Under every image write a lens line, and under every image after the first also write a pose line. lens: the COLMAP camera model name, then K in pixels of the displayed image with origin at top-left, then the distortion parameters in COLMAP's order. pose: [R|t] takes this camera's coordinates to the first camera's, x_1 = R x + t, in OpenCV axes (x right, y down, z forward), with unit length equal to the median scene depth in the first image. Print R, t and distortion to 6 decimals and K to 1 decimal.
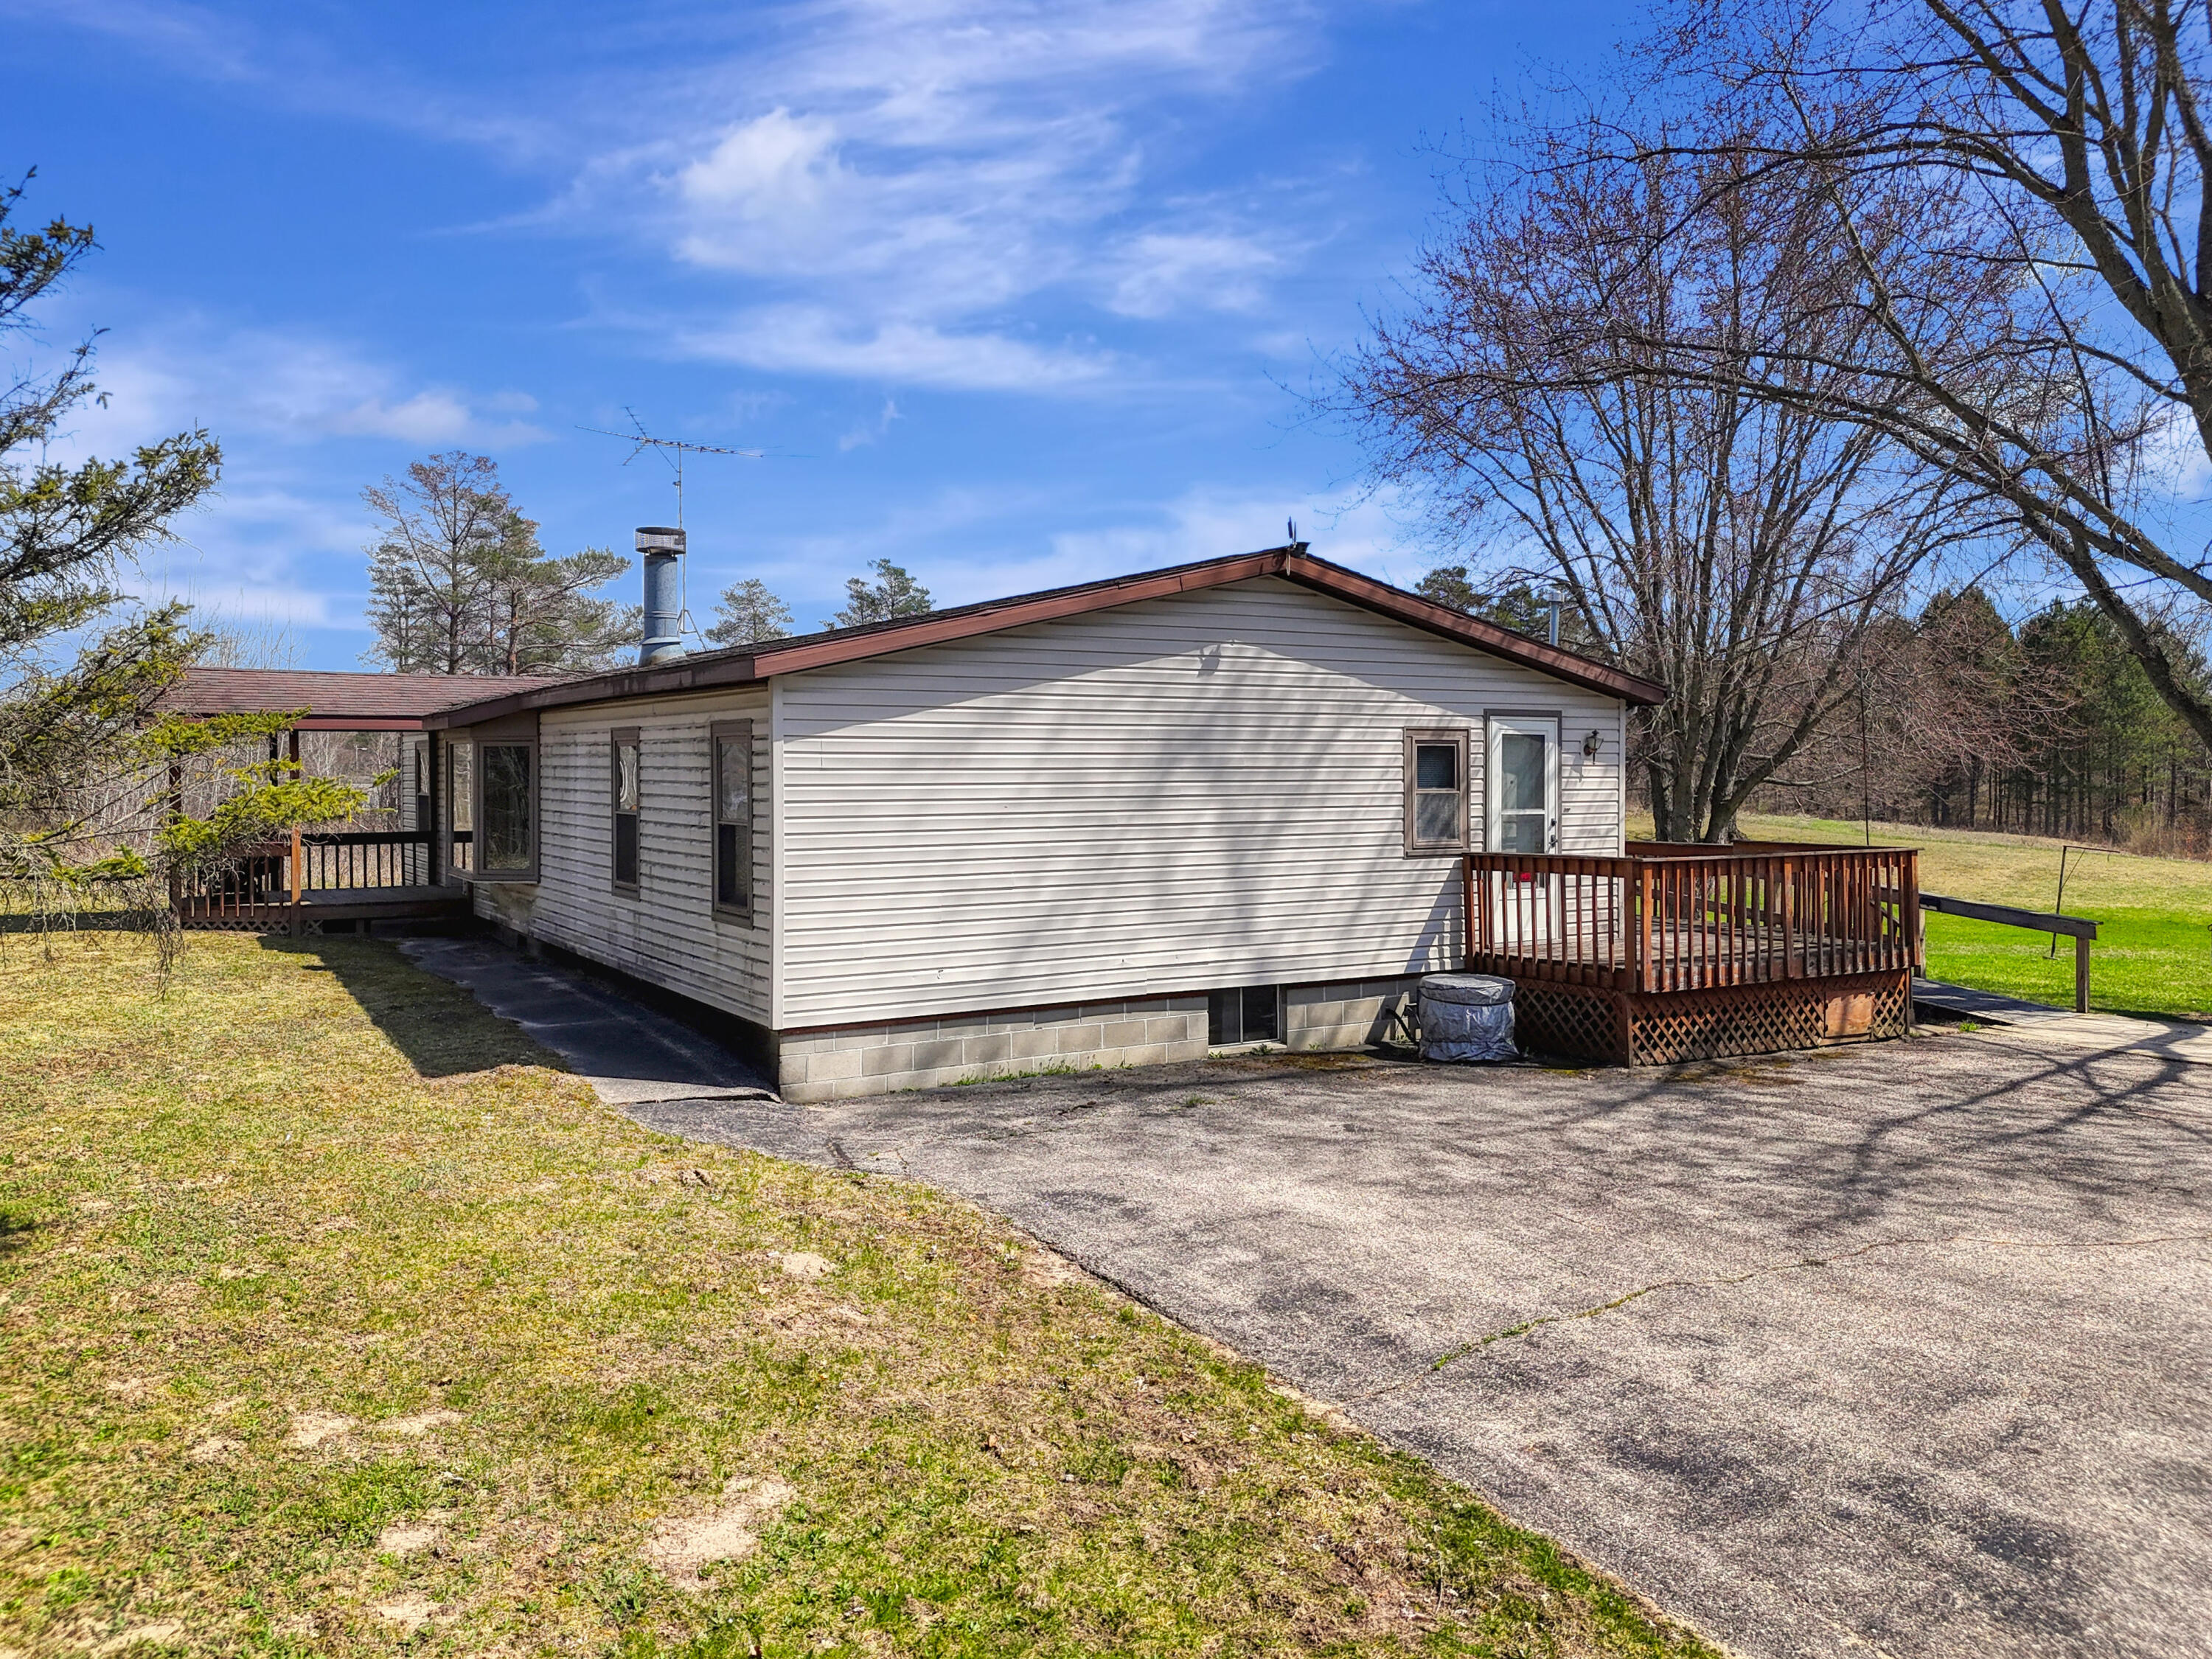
lens RADIAL K [[1562.9, 0, 1106.0], [0, 1562.9, 829.5], [0, 0, 1]] dist [0.041947, -0.001852]
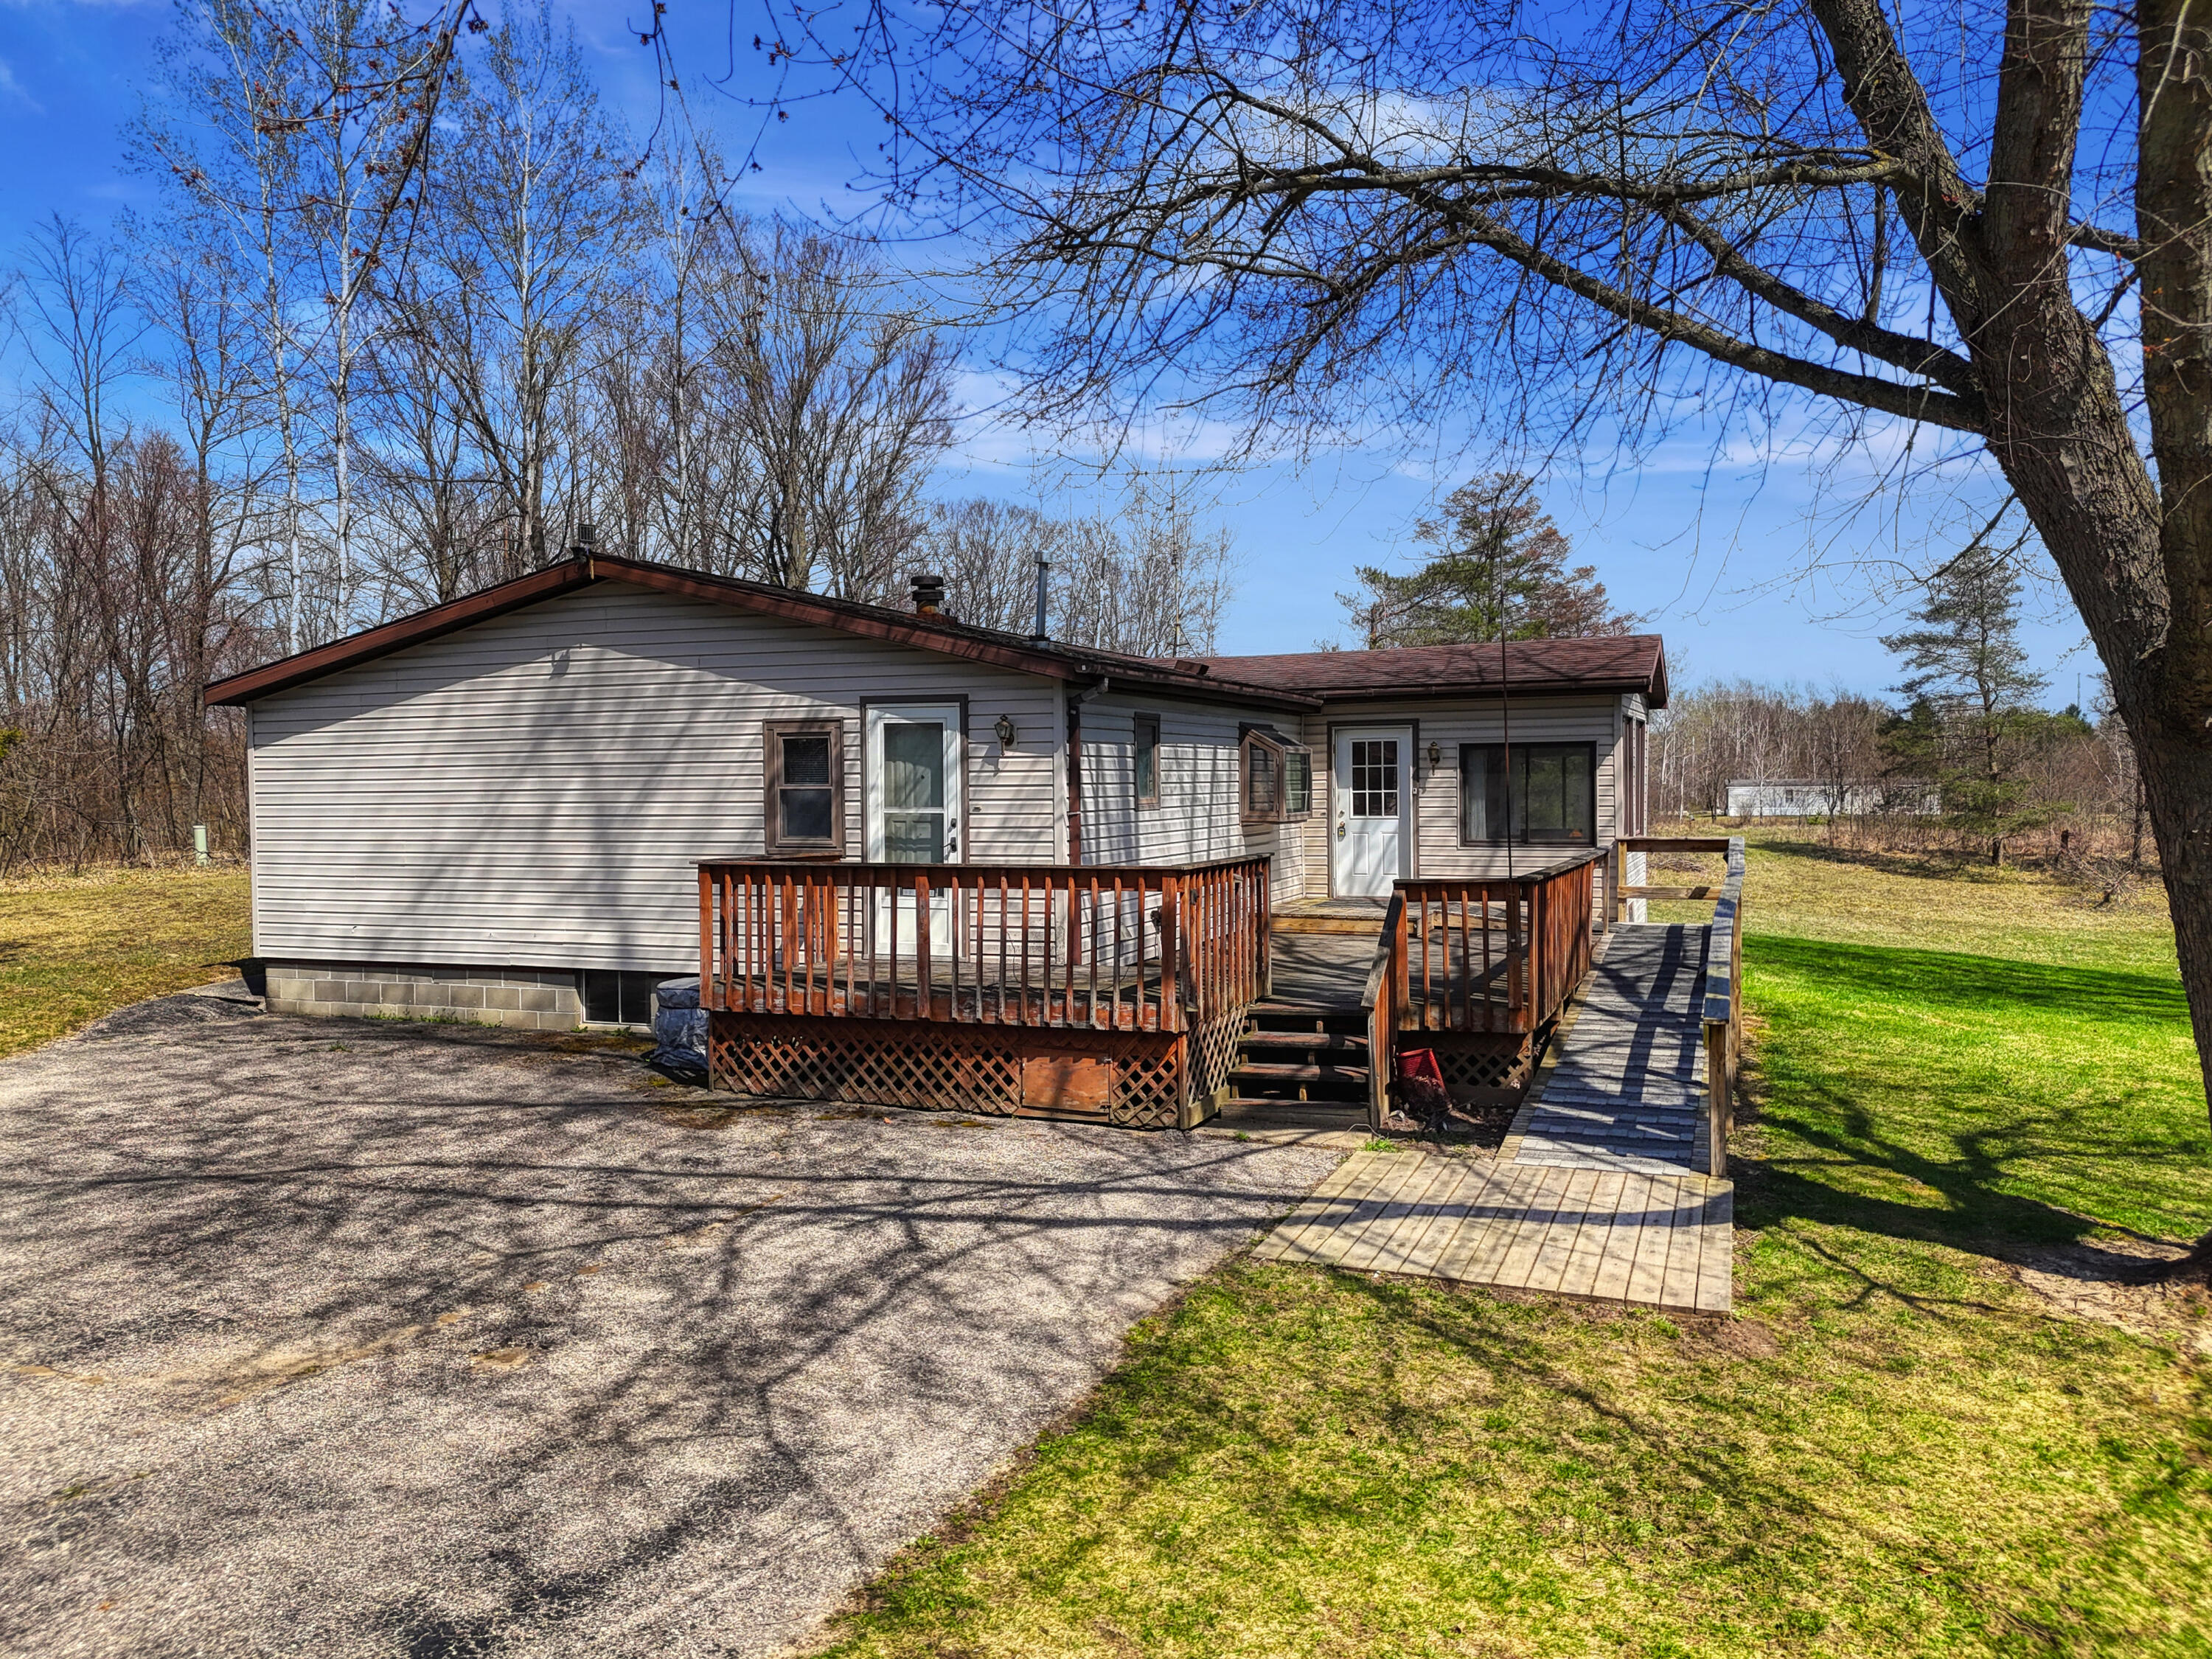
lens RADIAL K [[1562.9, 0, 1106.0], [0, 1562.9, 829.5], [0, 0, 1]] dist [0.041947, -0.001852]
pose [[0.661938, 0.024126, -0.749170, 1.025860], [-0.020904, 0.999687, 0.013723, -0.014917], [0.749267, 0.006577, 0.662236, 0.505094]]
